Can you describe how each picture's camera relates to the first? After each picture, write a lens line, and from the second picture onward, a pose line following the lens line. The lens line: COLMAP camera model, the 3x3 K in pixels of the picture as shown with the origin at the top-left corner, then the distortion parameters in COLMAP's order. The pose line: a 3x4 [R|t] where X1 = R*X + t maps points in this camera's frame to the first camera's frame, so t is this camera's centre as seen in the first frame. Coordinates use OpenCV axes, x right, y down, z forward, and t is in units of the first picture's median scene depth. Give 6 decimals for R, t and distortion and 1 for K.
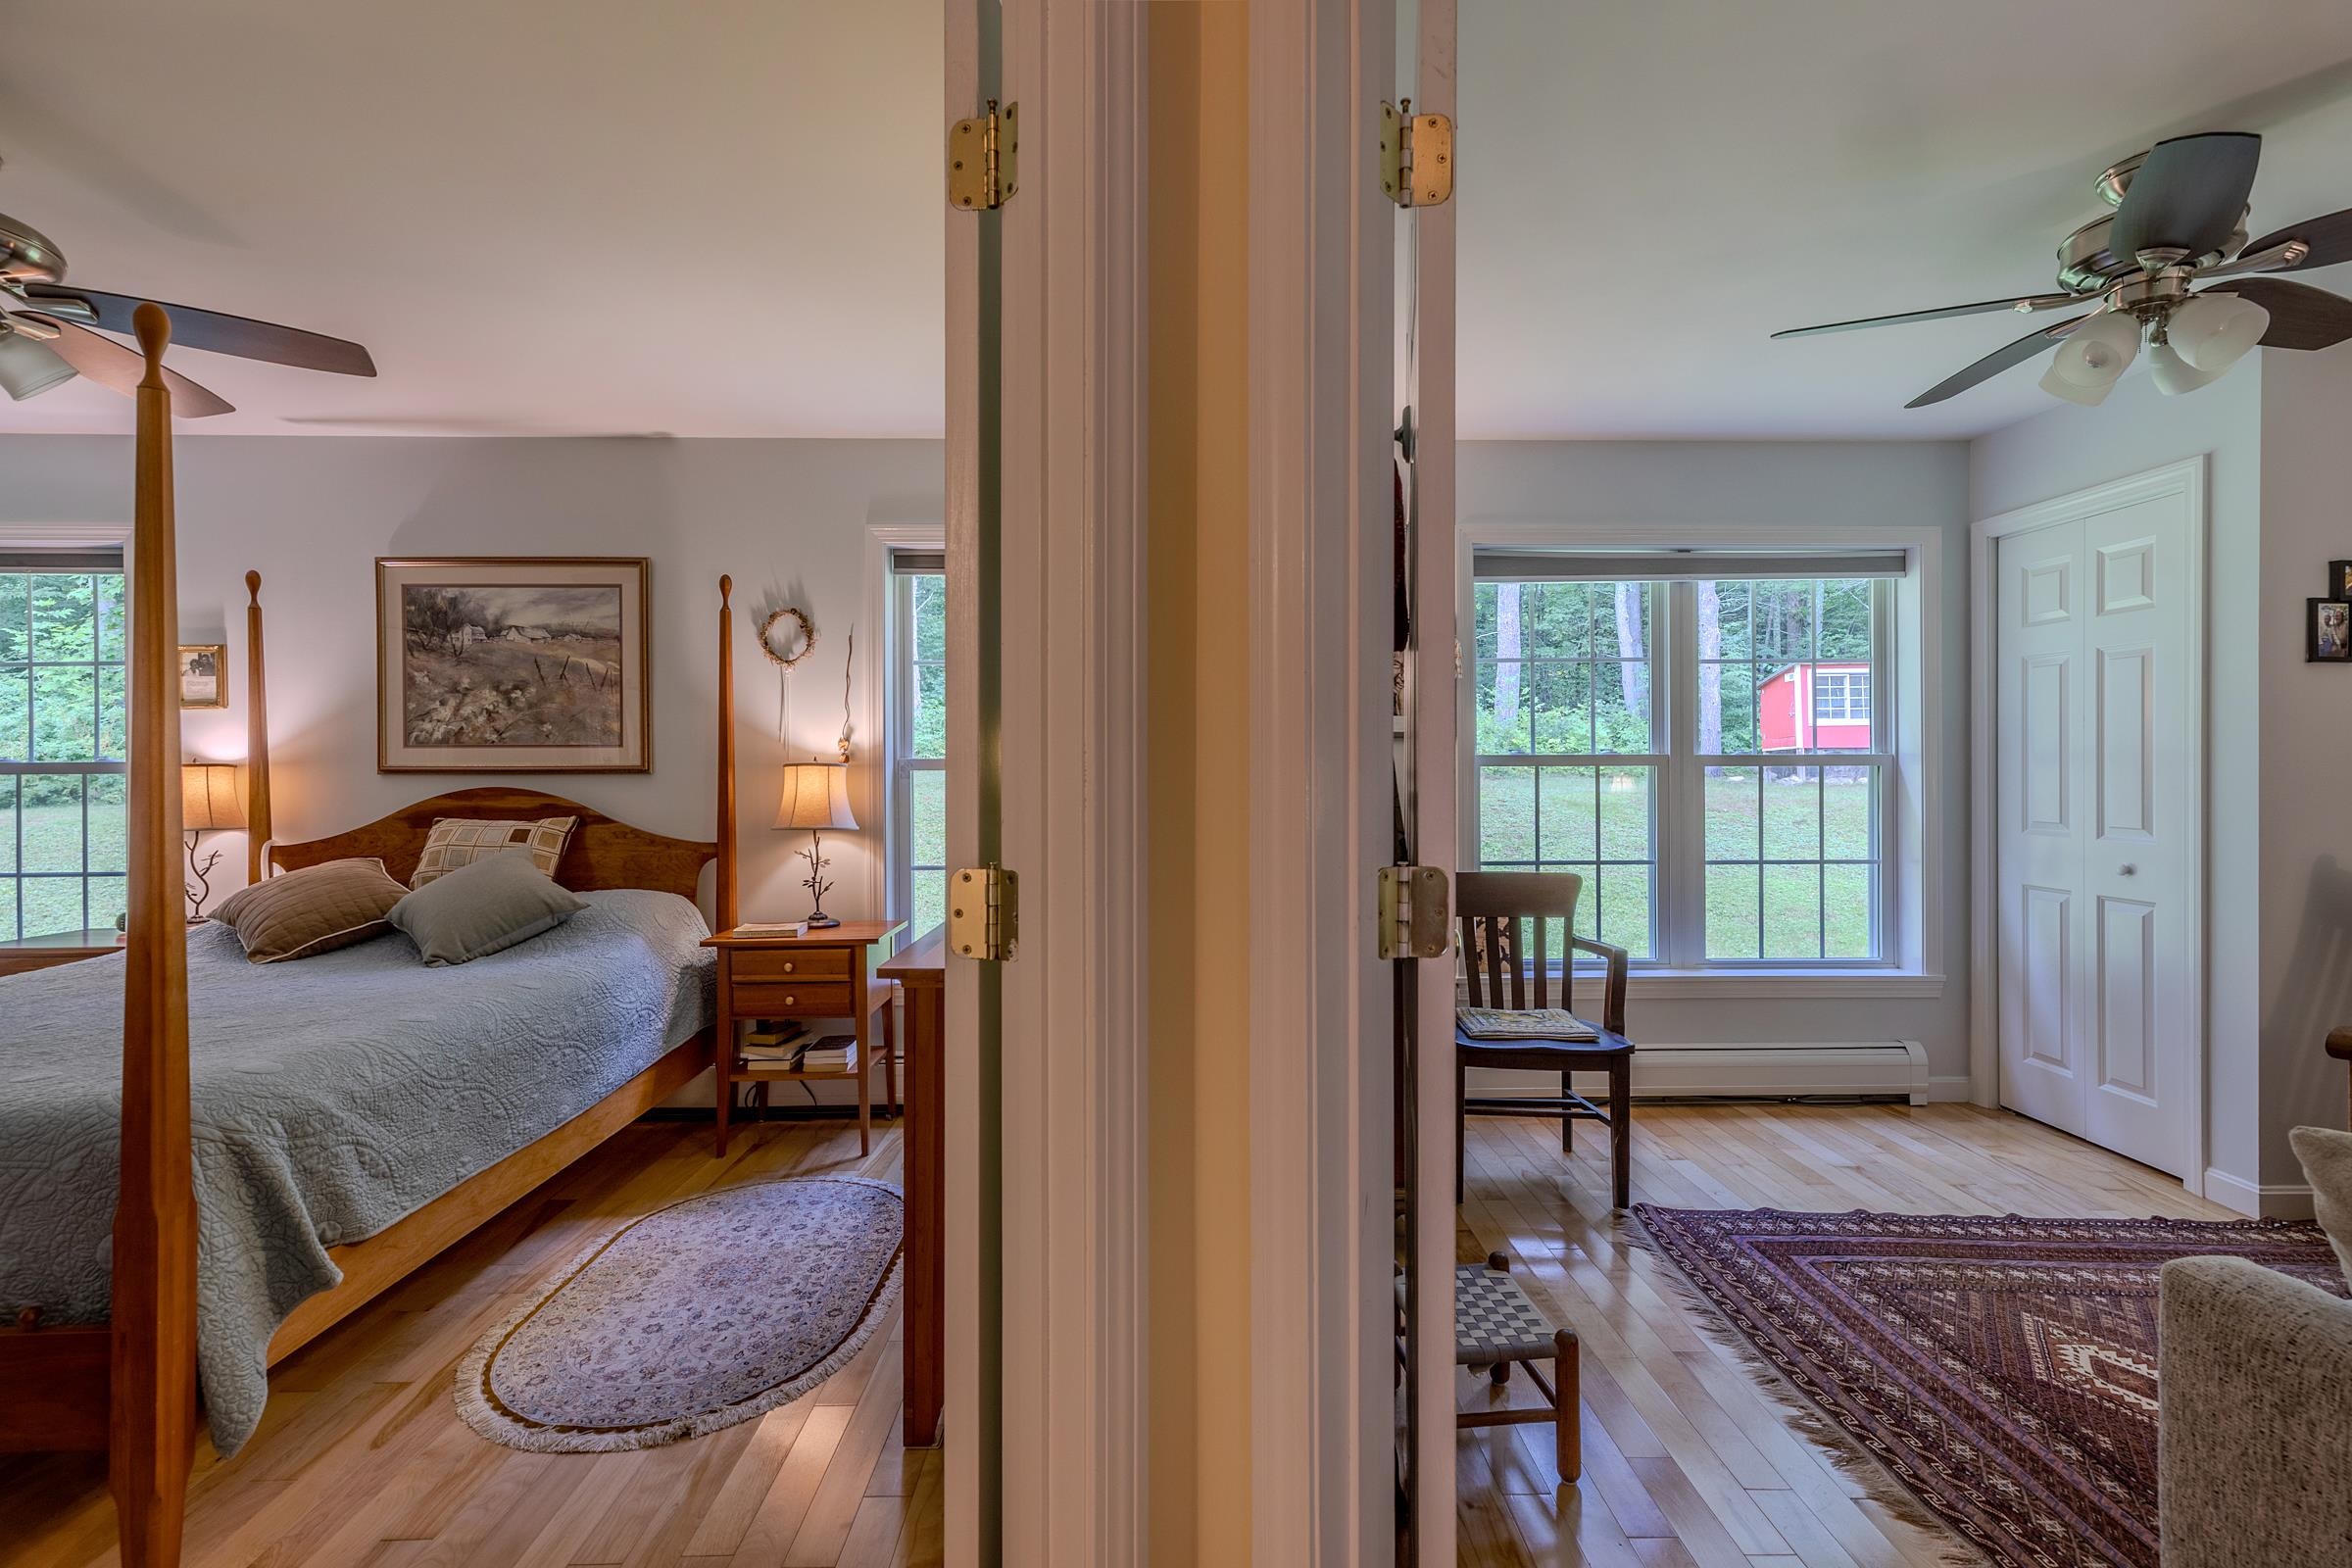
lens RADIAL K [[1076.3, 0, 1186.5], [0, 1076.3, 768.3], [0, 0, 1]] dist [0.007295, 0.000240]
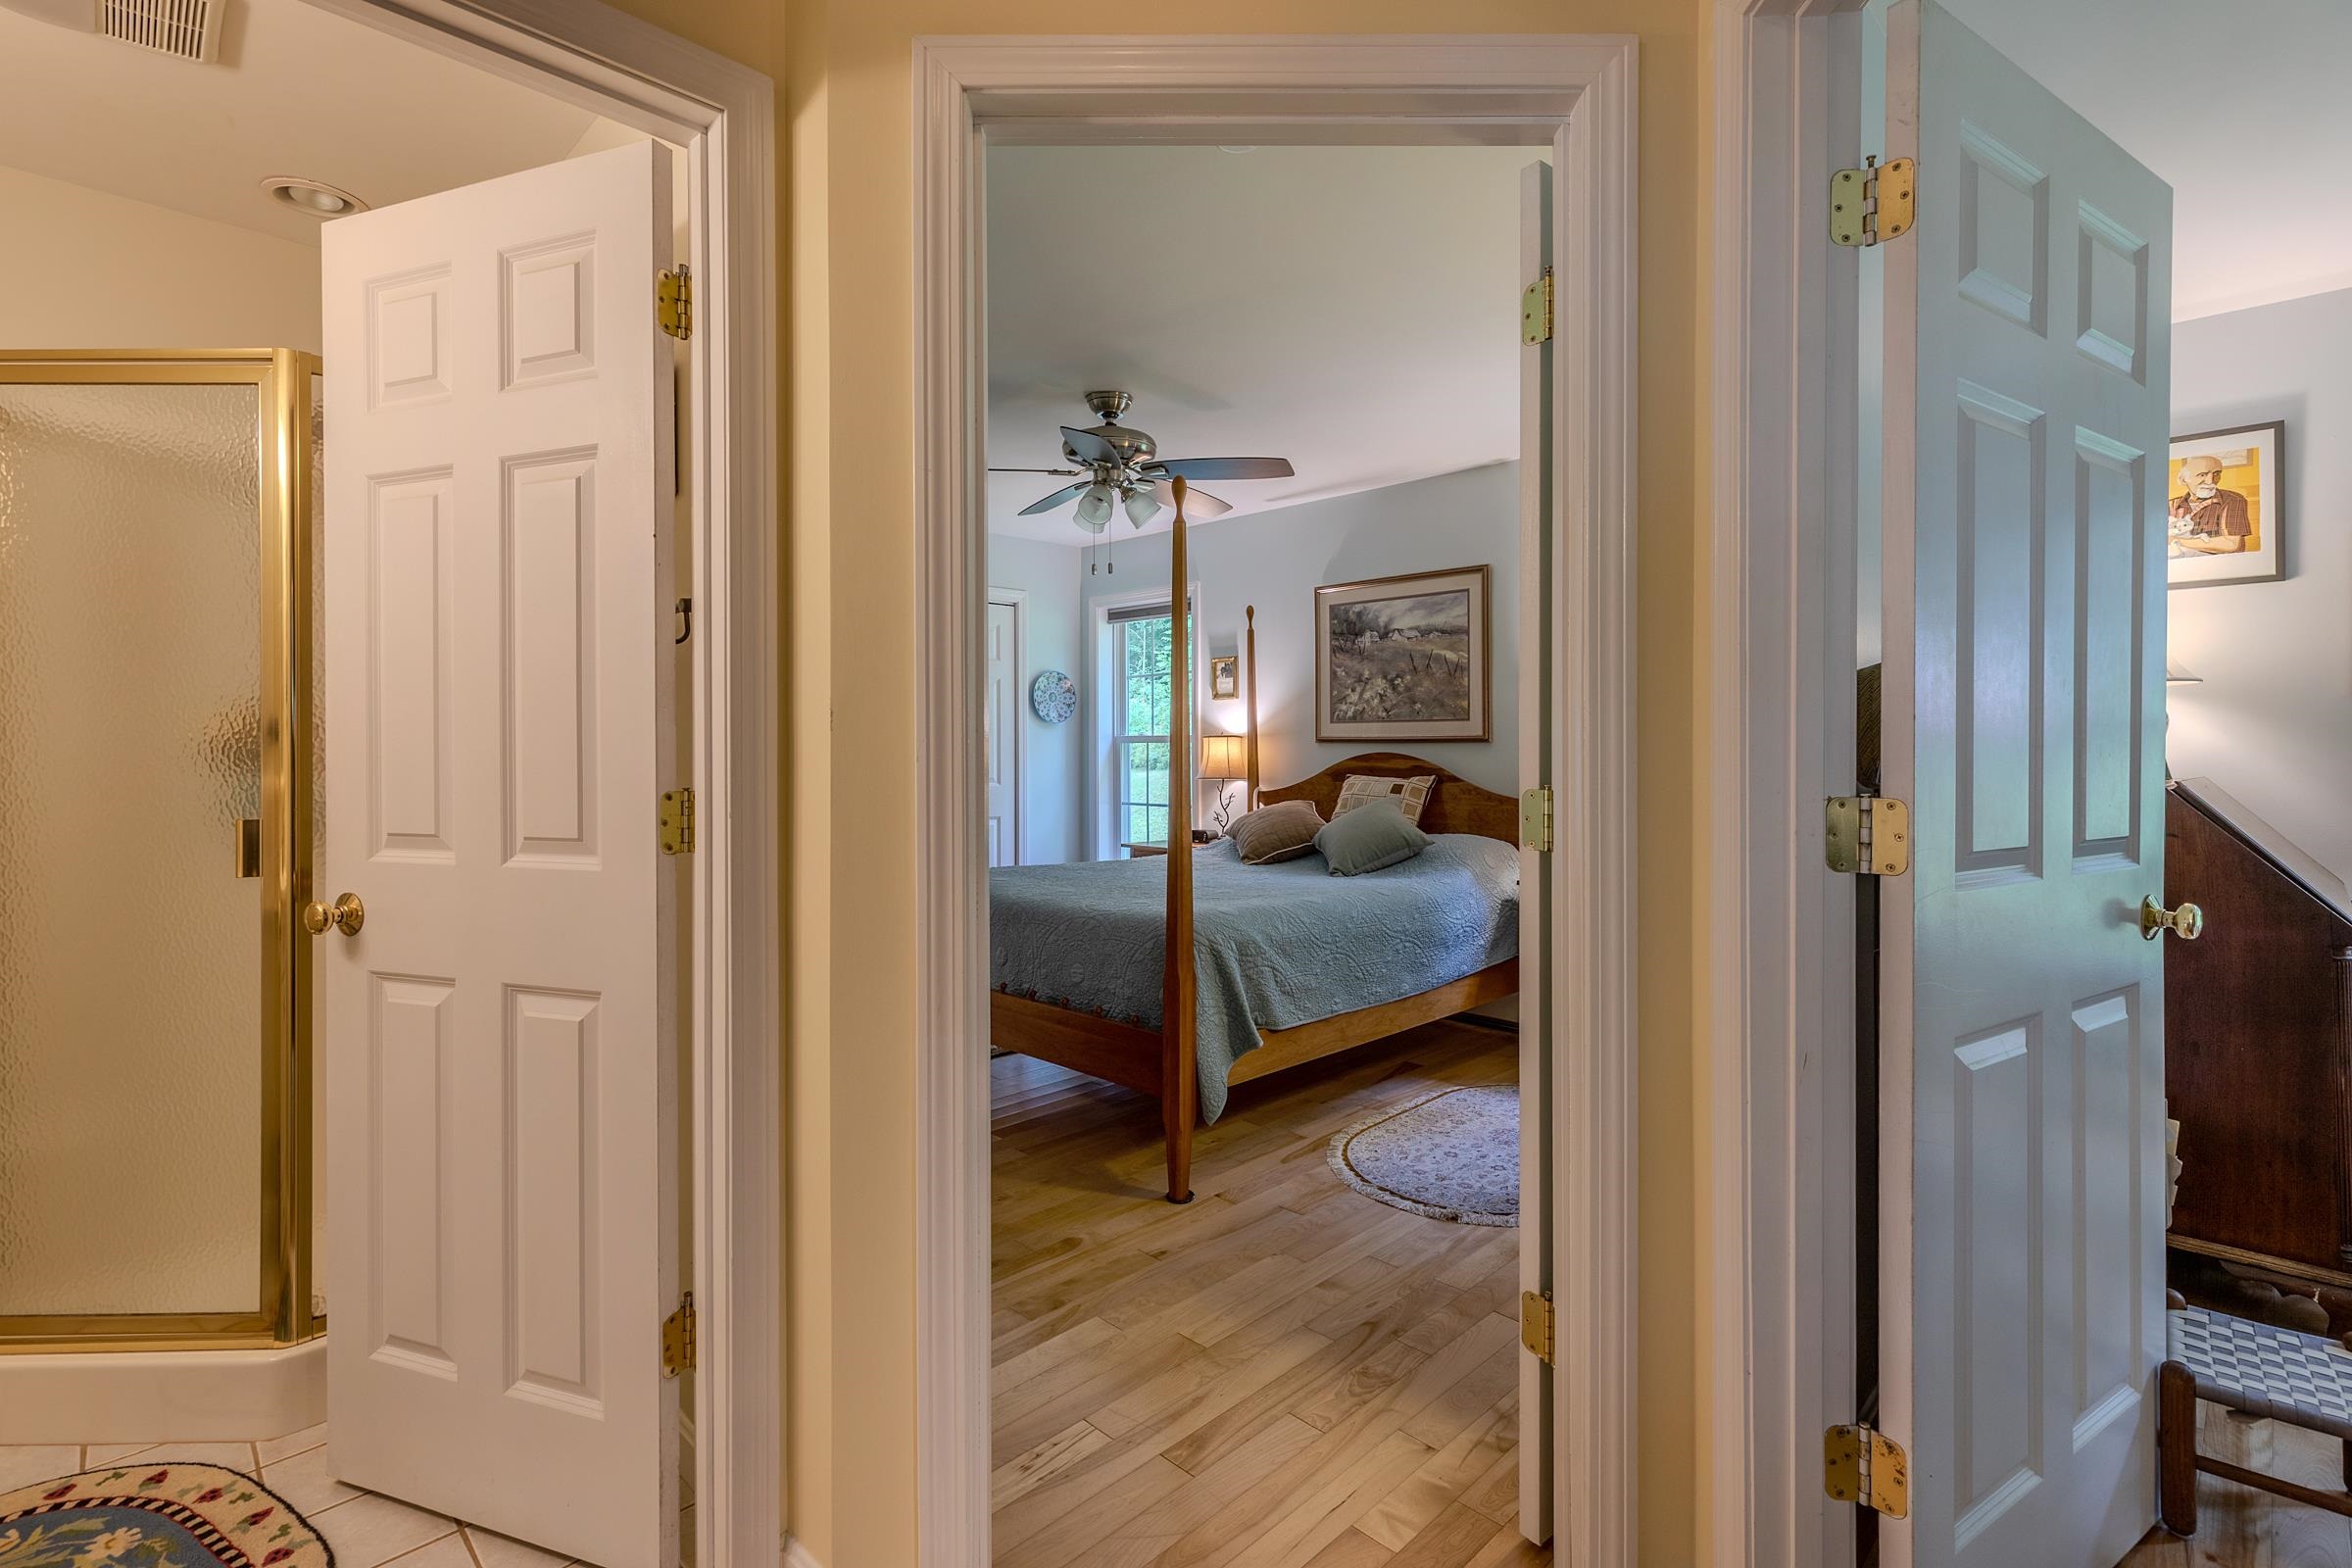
lens RADIAL K [[1076.3, 0, 1147.8], [0, 1076.3, 753.2], [0, 0, 1]] dist [0.007295, 0.000240]
pose [[0.671913, 0.007814, -0.740589, 0.153188], [-0.002785, 0.999964, 0.008025, 0.009483], [0.740625, -0.003330, 0.671910, -0.109961]]
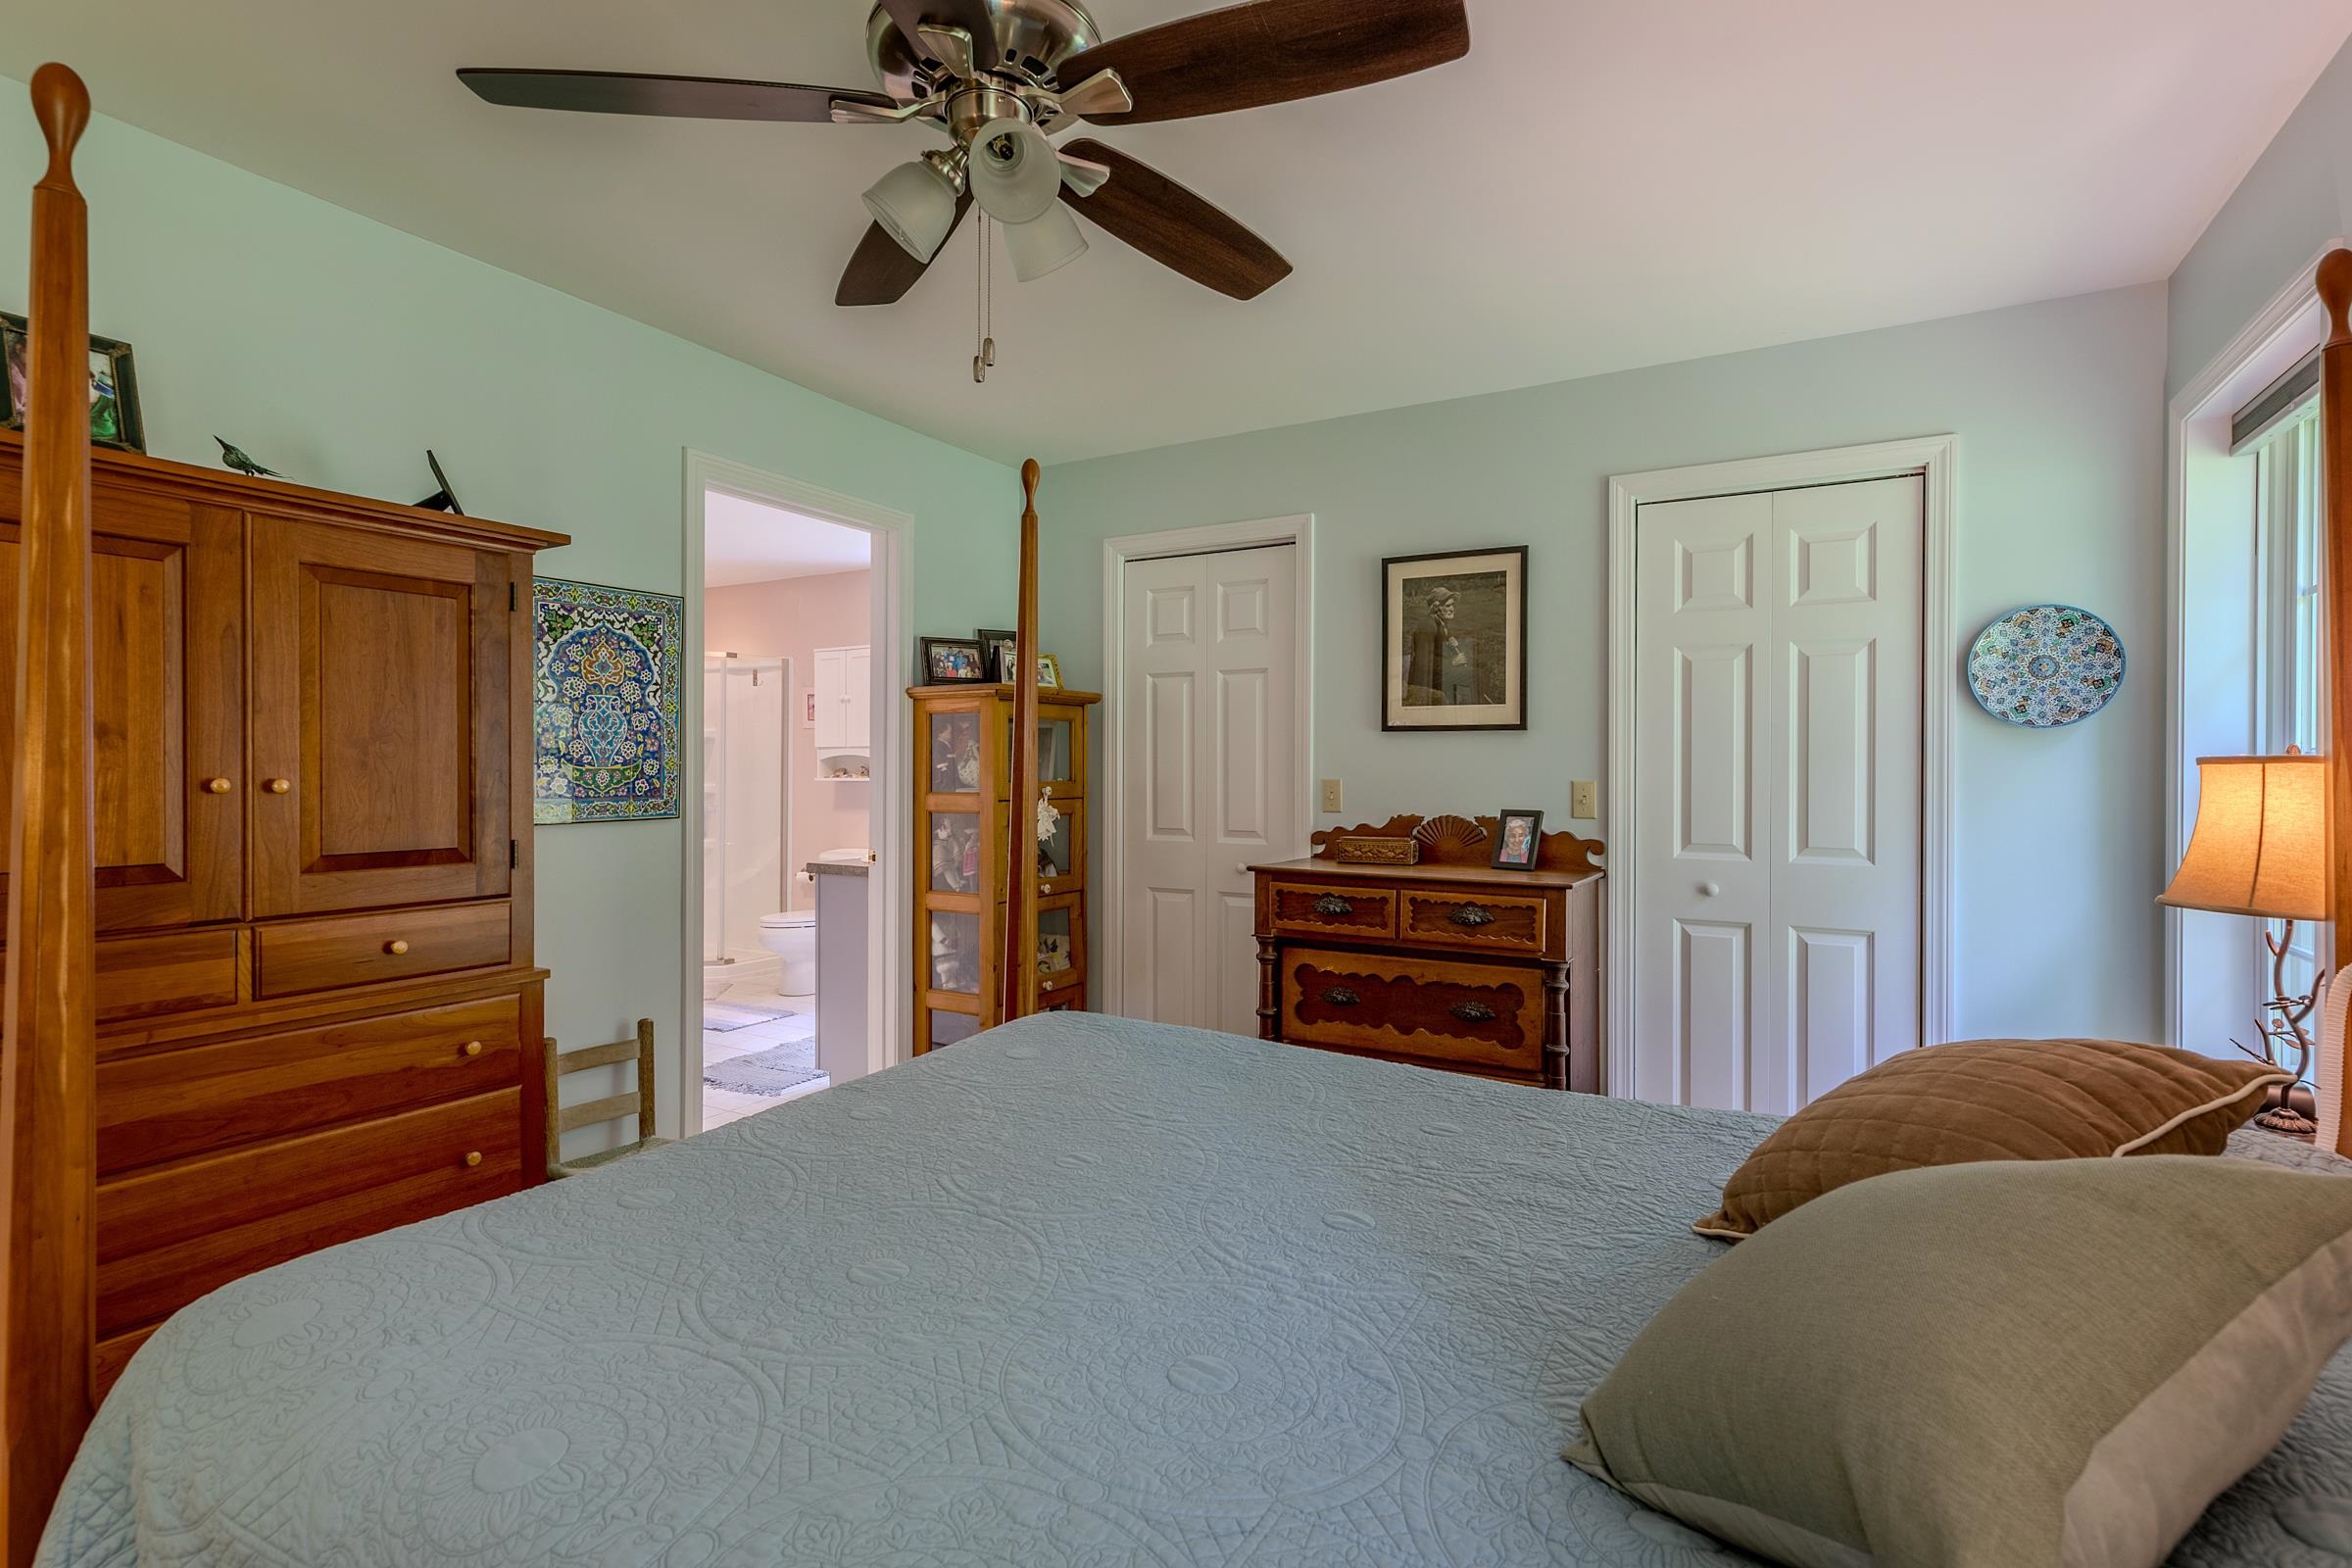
lens RADIAL K [[1076.3, 0, 1189.8], [0, 1076.3, 778.9], [0, 0, 1]] dist [0.007295, 0.000240]
pose [[-0.500157, 0.010360, -0.865873, -0.355833], [-0.004579, 0.999883, 0.014608, 0.000550], [0.865923, 0.011272, -0.500051, 0.883610]]
